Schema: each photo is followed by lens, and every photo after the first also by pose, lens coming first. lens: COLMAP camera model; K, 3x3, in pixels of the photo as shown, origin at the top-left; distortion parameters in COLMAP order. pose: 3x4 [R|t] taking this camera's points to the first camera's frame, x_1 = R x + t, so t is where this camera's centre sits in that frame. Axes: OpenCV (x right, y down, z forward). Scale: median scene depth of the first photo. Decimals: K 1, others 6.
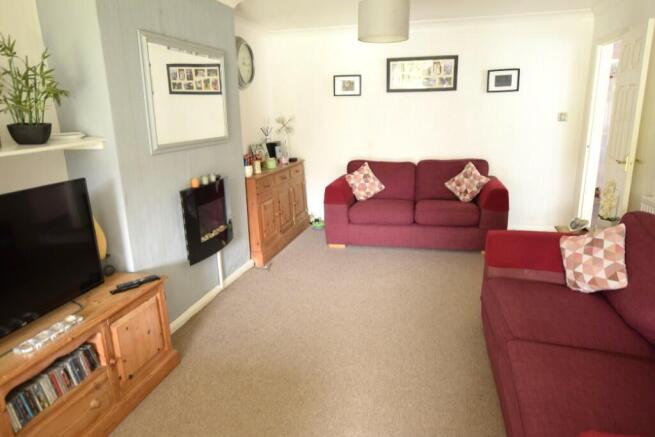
lens RADIAL K [[414.9, 0, 327.5], [0, 414.9, 218.5], [0, 0, 1]] dist [-0.004151, -0.000675]
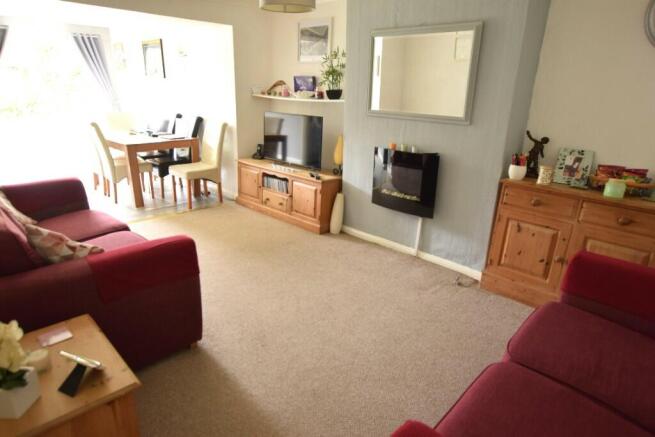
lens RADIAL K [[414.9, 0, 327.5], [0, 414.9, 218.5], [0, 0, 1]] dist [-0.004151, -0.000675]
pose [[-0.497036, 0.290254, -0.817746, 1.017778], [-0.232944, 0.863172, 0.447964, -0.488651], [0.835878, 0.413143, -0.361414, 1.632832]]
